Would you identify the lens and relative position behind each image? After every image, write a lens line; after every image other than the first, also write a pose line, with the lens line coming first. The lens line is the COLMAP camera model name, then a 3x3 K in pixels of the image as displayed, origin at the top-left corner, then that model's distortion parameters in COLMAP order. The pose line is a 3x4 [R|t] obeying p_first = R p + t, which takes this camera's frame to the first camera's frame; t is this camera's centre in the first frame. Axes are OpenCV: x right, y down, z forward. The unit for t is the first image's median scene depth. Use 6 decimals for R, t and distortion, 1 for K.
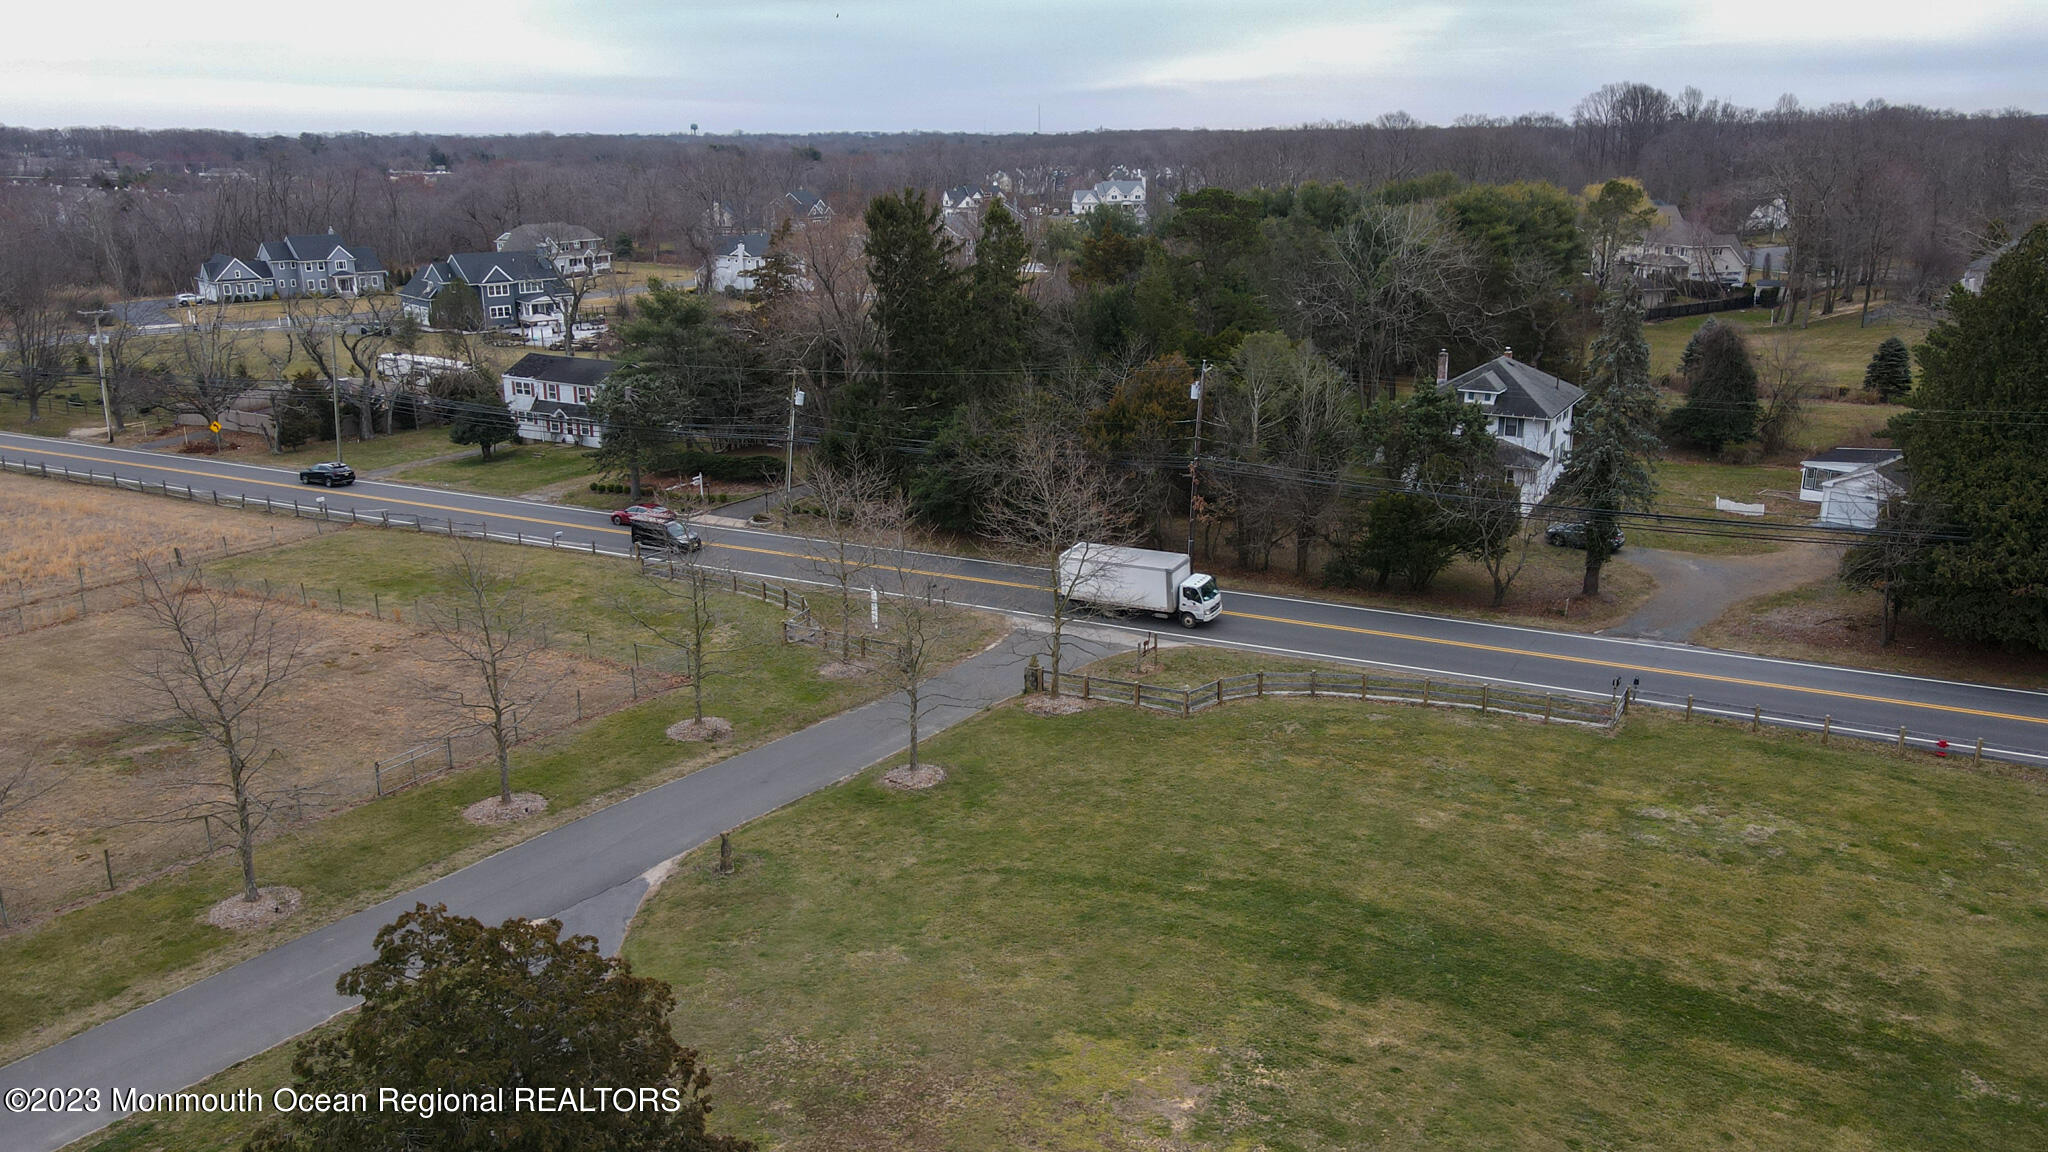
lens RADIAL K [[1501.3, 0, 1027.5], [0, 1501.3, 566.8], [0, 0, 1]] dist [0.005737, 0.023646]
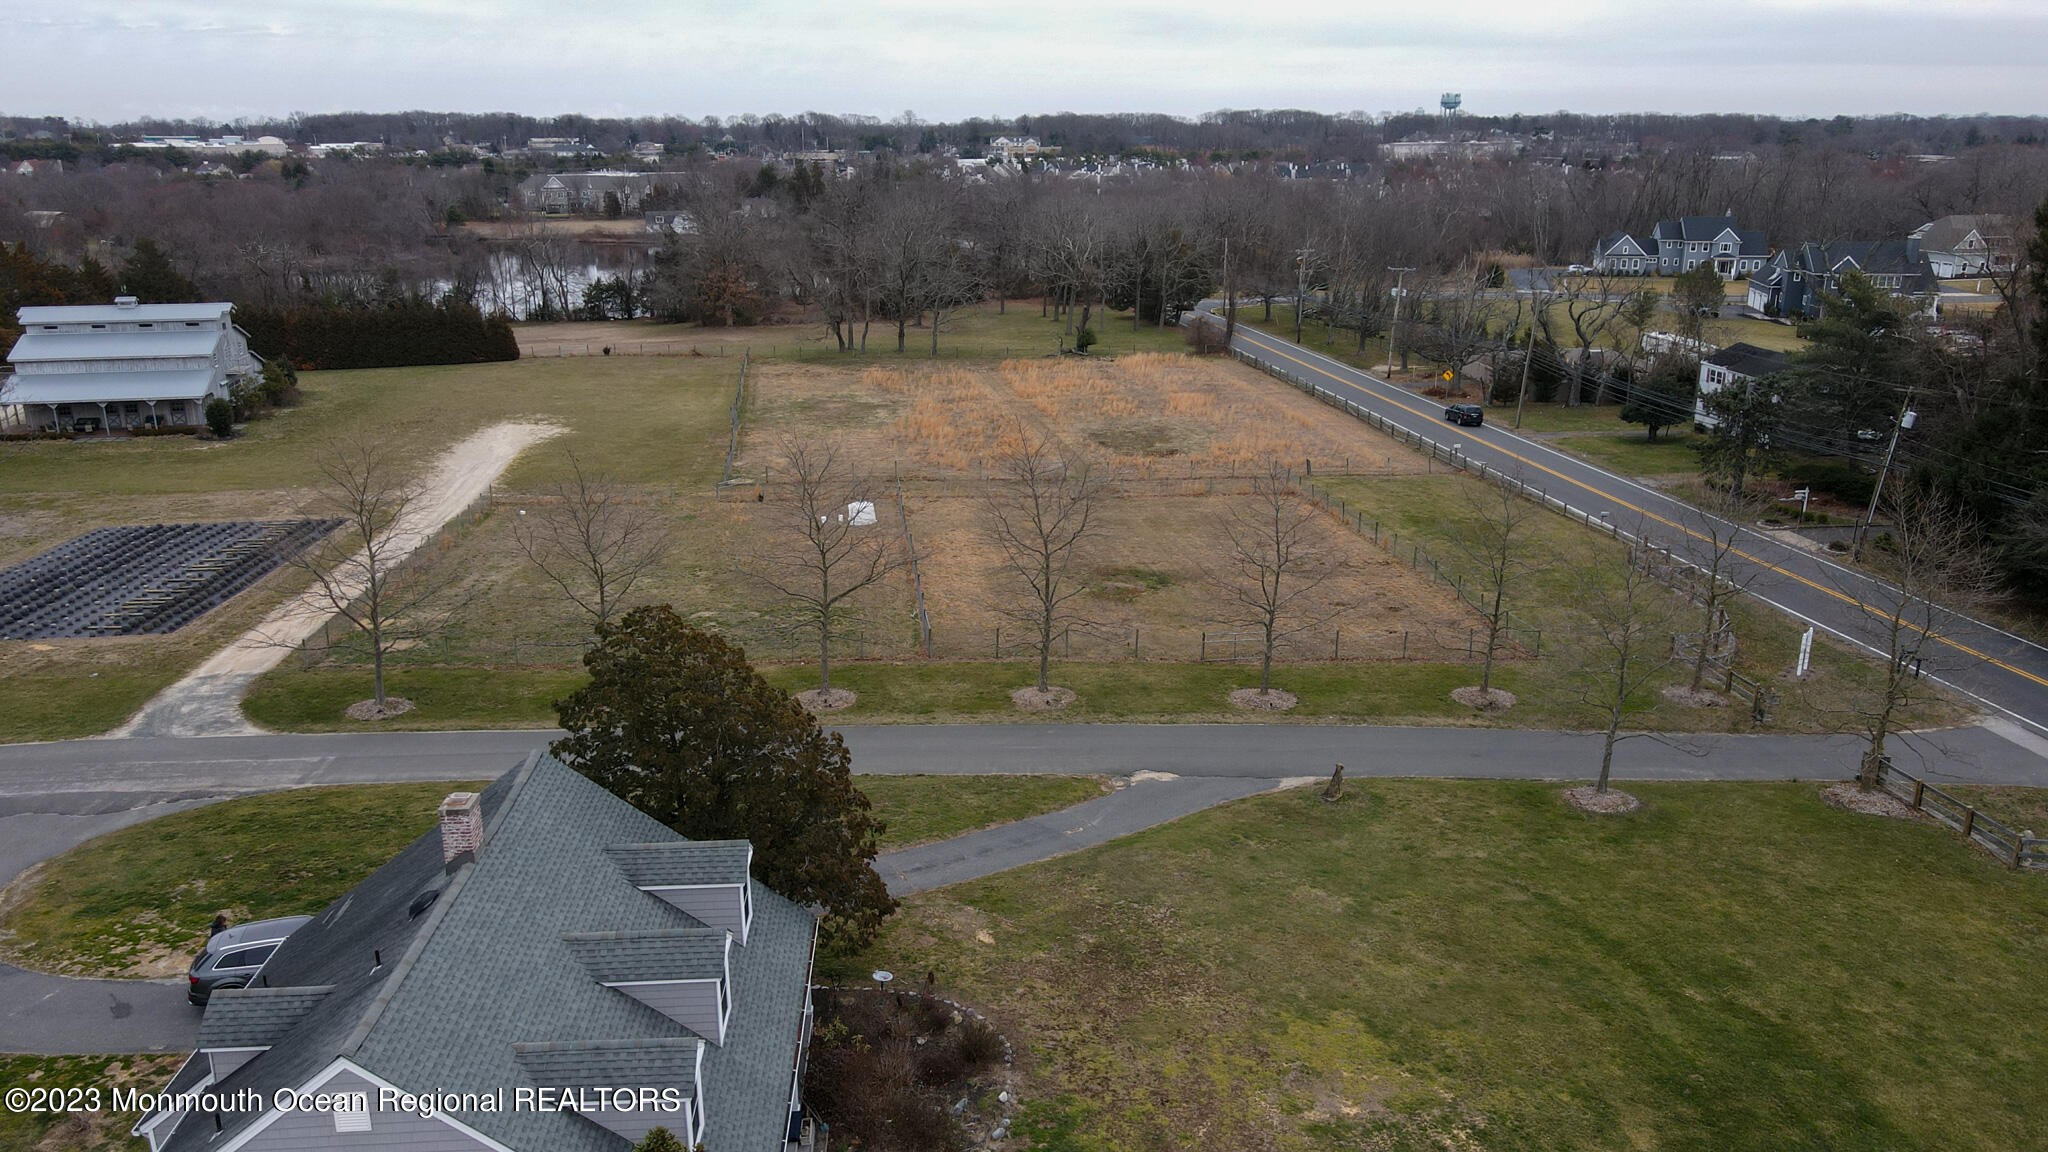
lens RADIAL K [[1501.3, 0, 1022.1], [0, 1501.3, 572.1], [0, 0, 1]] dist [0.005737, 0.023646]
pose [[0.599653, 0.232449, -0.765757, 0.304567], [-0.222302, 0.967609, 0.119641, -0.023391], [0.768764, 0.098486, 0.631904, 0.087625]]
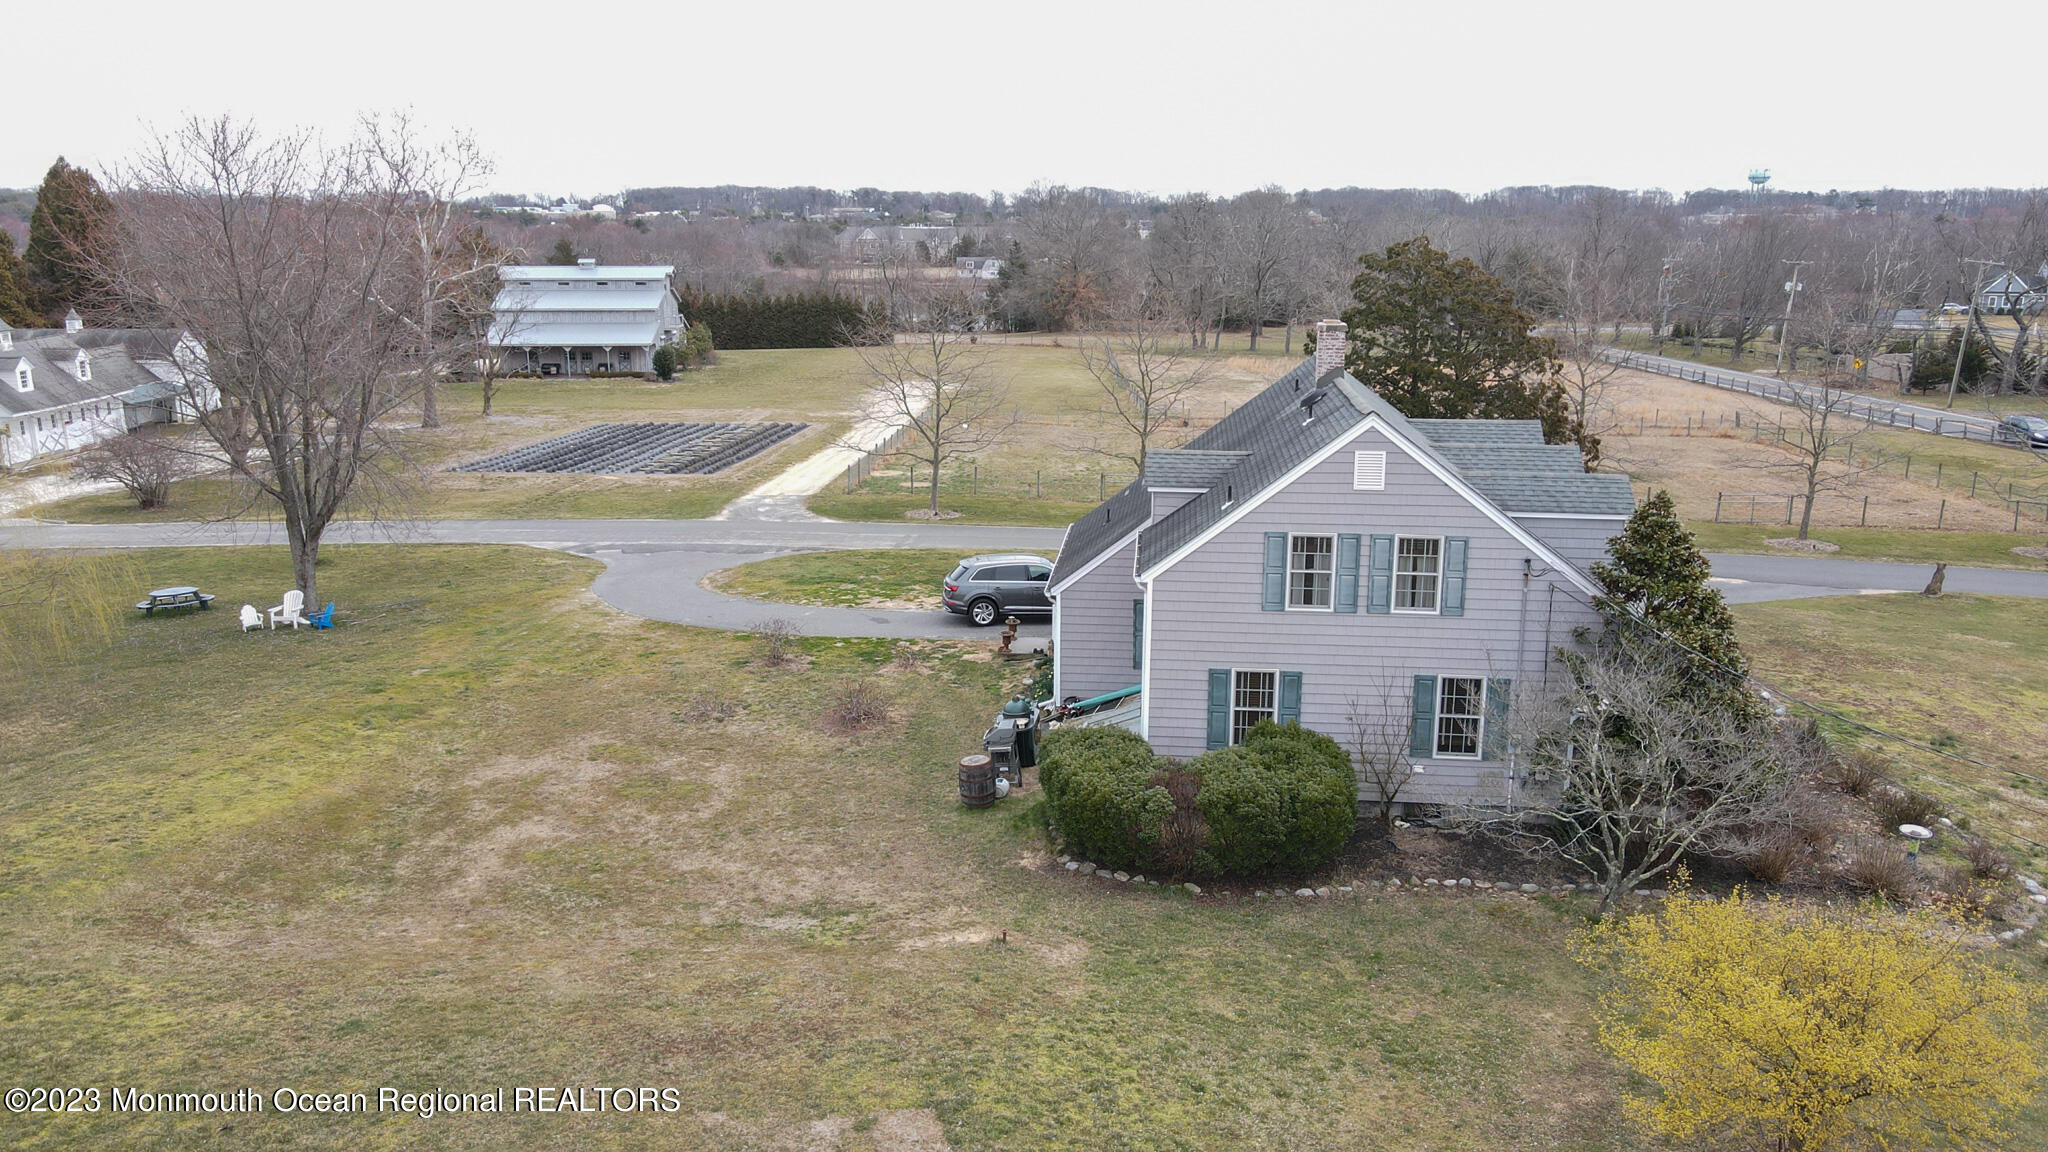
lens RADIAL K [[1501.3, 0, 1022.3], [0, 1501.3, 560.2], [0, 0, 1]] dist [0.005737, 0.023646]
pose [[0.456466, 0.208361, -0.865000, 0.281290], [-0.251818, 0.962697, 0.099008, 0.156068], [0.853362, 0.172629, 0.491908, -0.048642]]
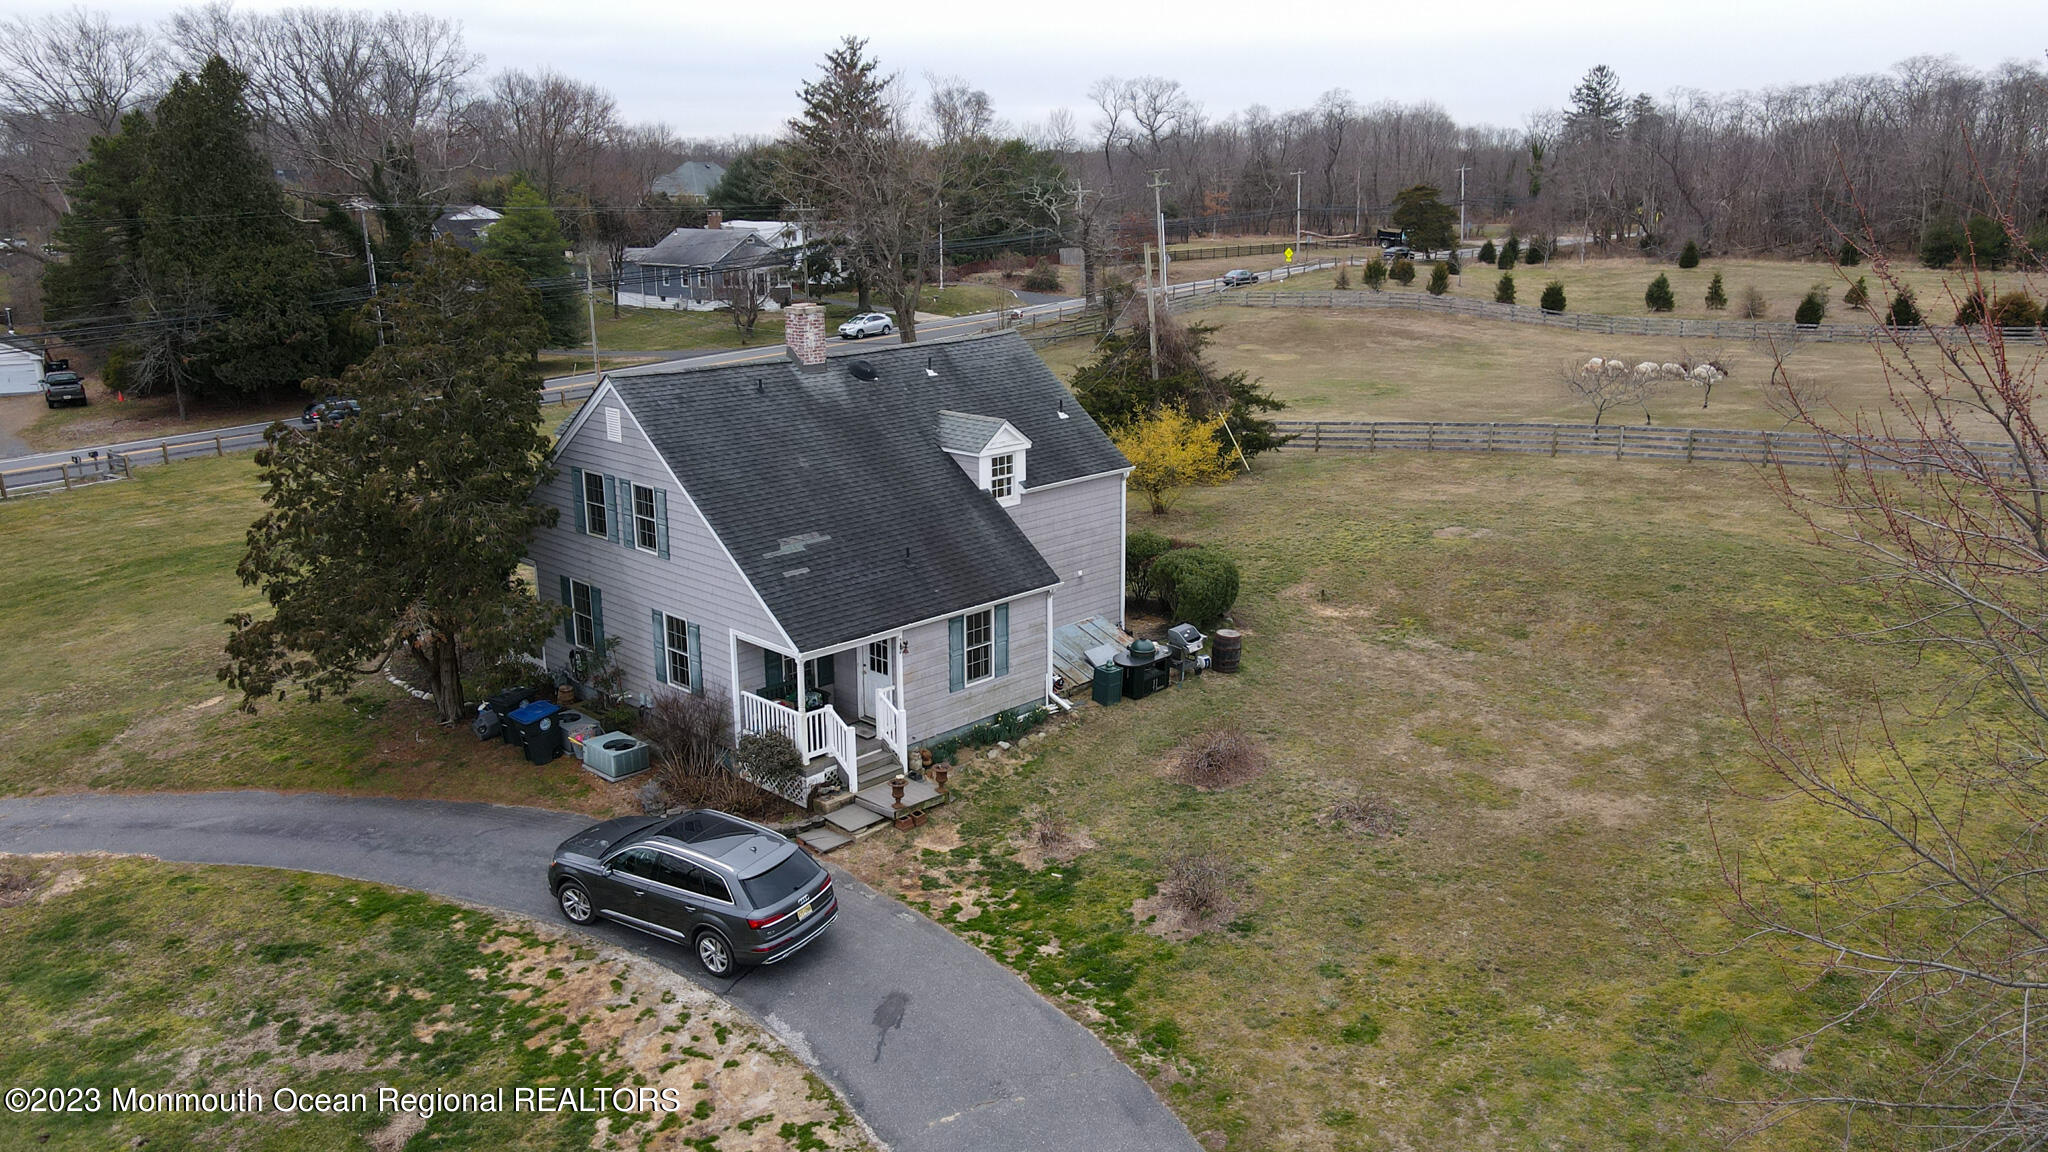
lens RADIAL K [[1501.3, 0, 1025.2], [0, 1501.3, 570.3], [0, 0, 1]] dist [0.005737, 0.023646]
pose [[0.185379, -0.247318, 0.951036, -0.489425], [0.278183, 0.941429, 0.190595, 0.118213], [-0.942470, 0.229230, 0.243320, 0.074593]]
